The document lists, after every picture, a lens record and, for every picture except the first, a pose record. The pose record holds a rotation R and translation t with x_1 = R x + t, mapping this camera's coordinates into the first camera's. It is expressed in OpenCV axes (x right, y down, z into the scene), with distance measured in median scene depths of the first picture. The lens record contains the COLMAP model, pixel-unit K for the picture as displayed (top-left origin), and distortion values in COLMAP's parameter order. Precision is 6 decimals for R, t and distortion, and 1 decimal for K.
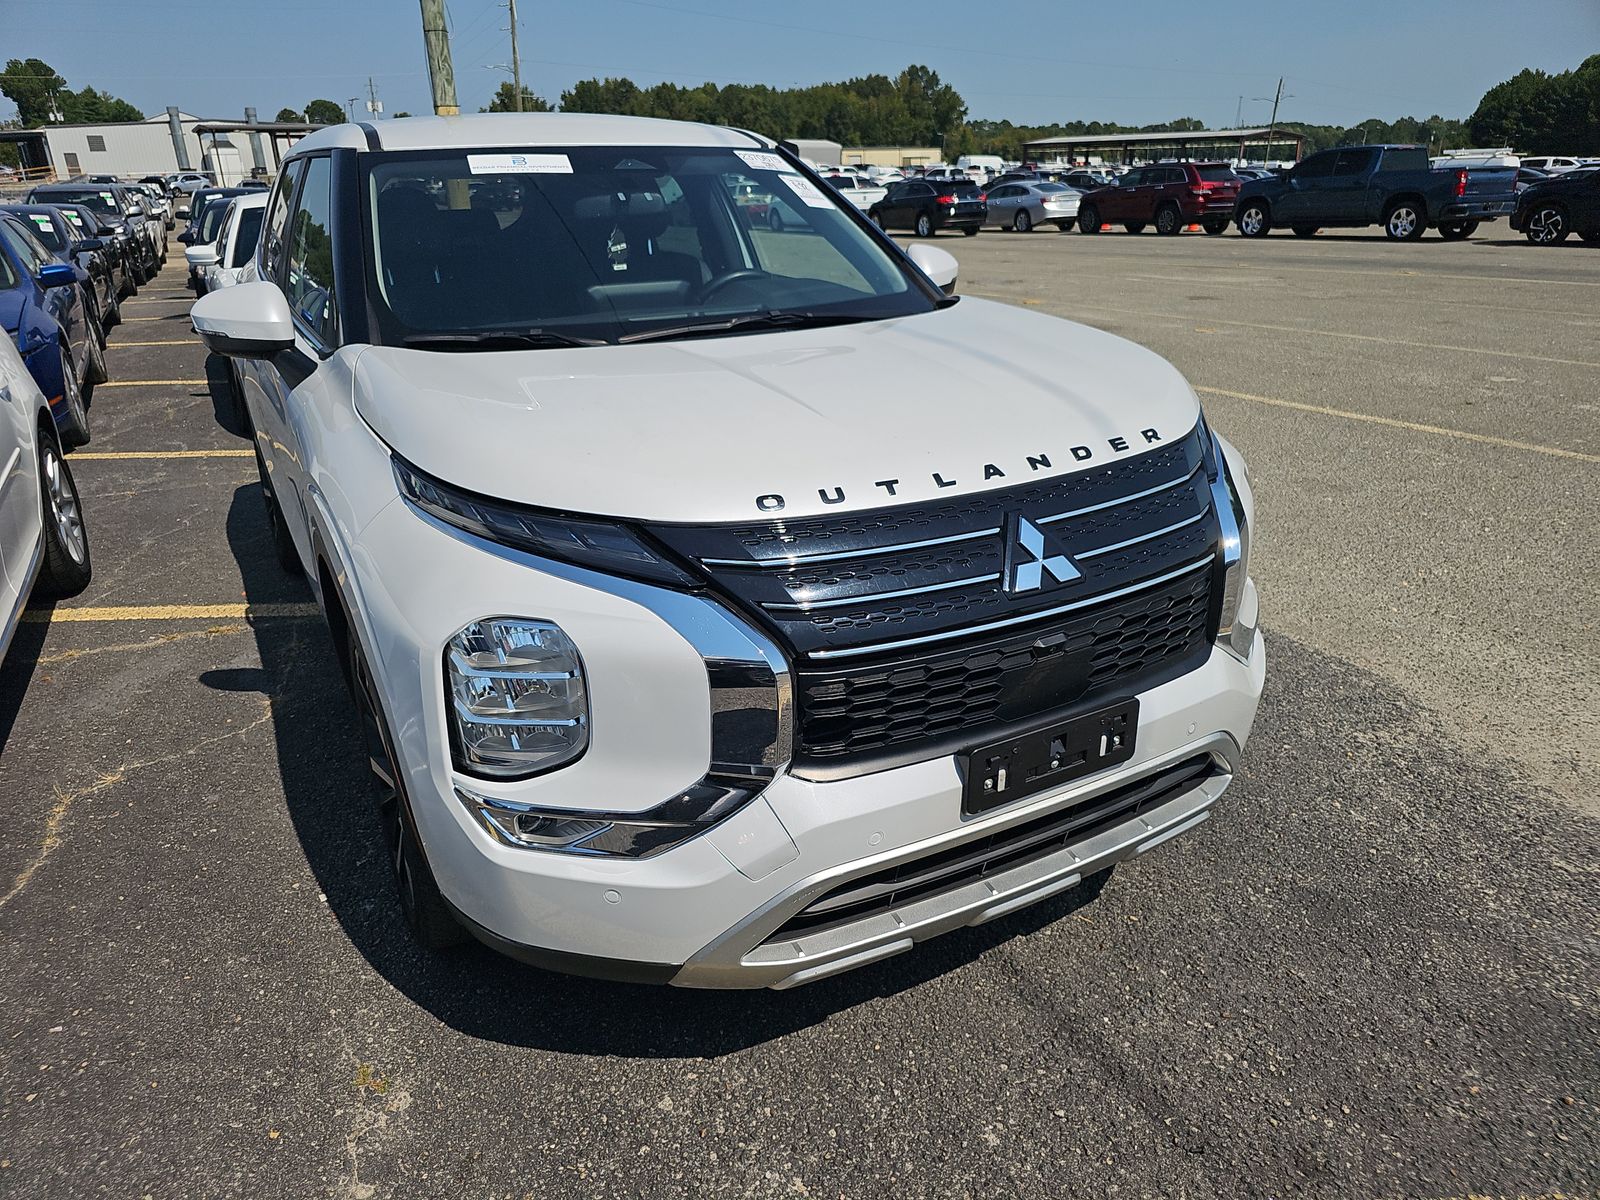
lens RADIAL K [[1075.5, 0, 784.0], [0, 1075.5, 602.2], [0, 0, 1]] dist [0.029995, -0.027975]
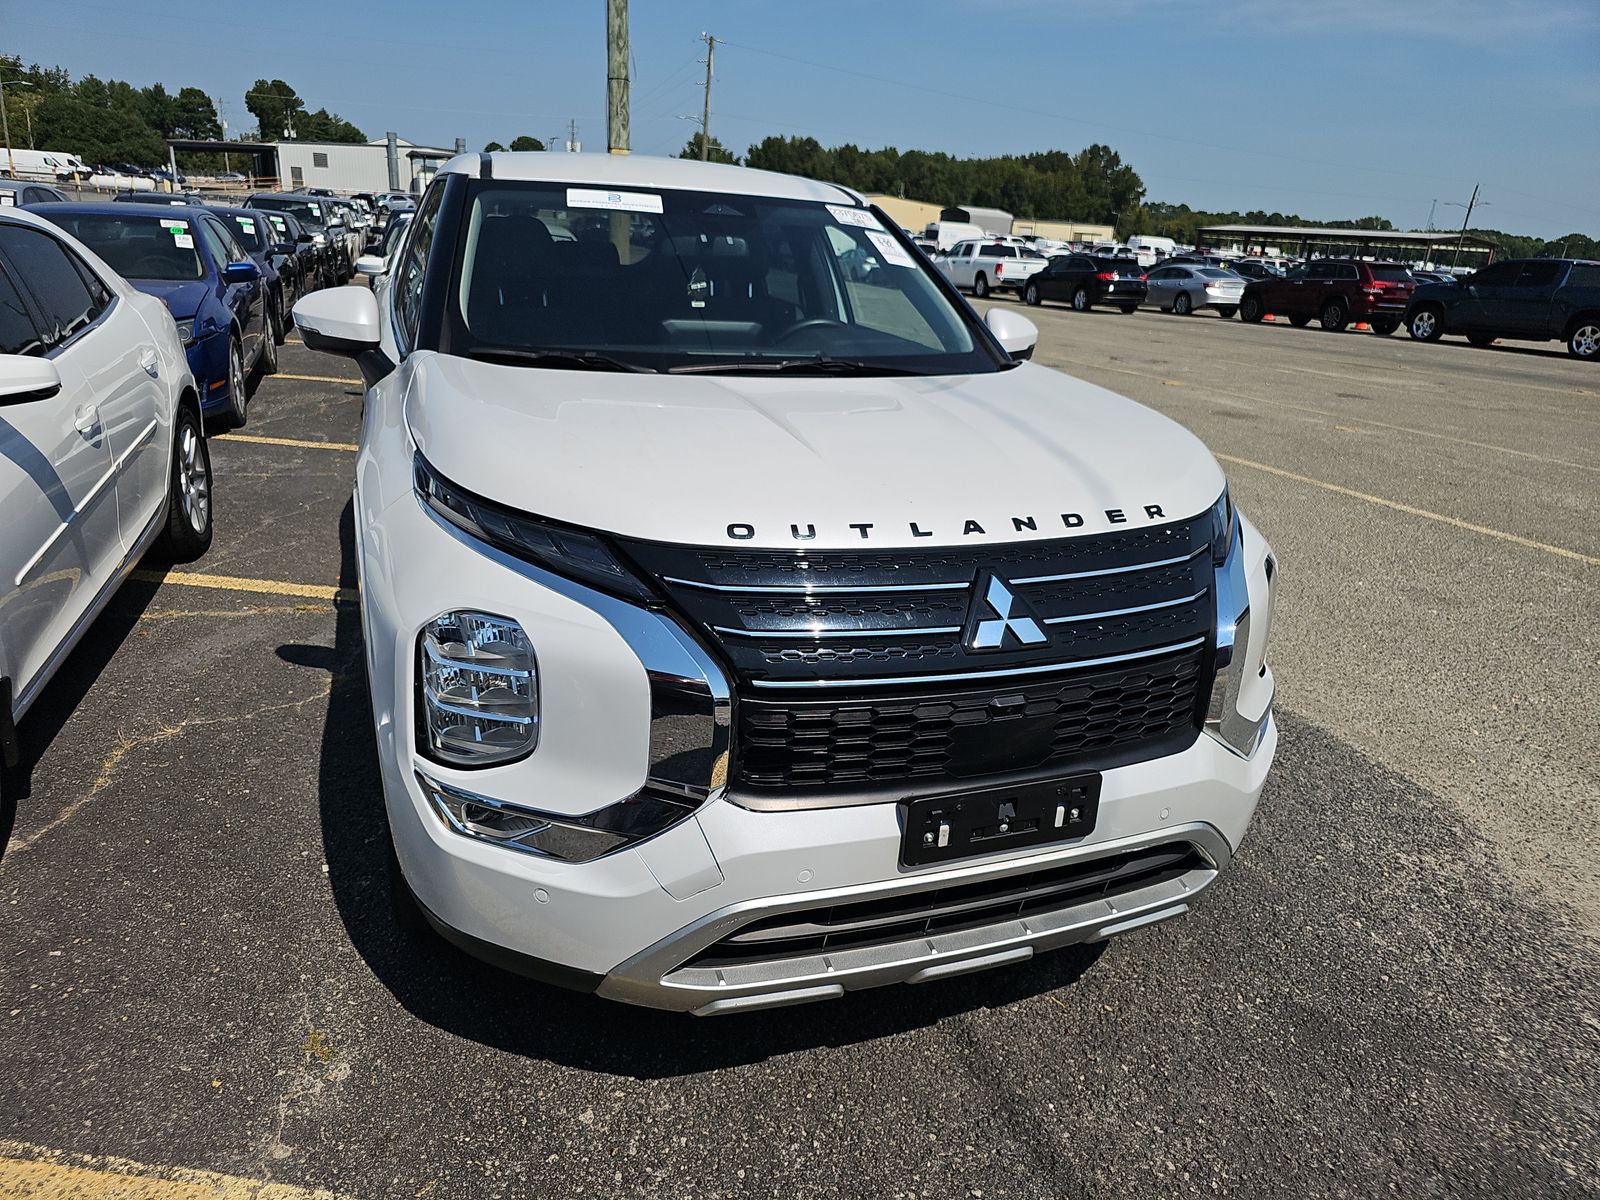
lens RADIAL K [[1075.5, 0, 802.2], [0, 1075.5, 584.1], [0, 0, 1]] dist [0.029995, -0.027975]
pose [[0.987910, 0.115028, -0.103930, 0.108203], [-0.121343, 0.990995, -0.056613, 0.005649], [0.096482, 0.068539, 0.992972, -0.008786]]
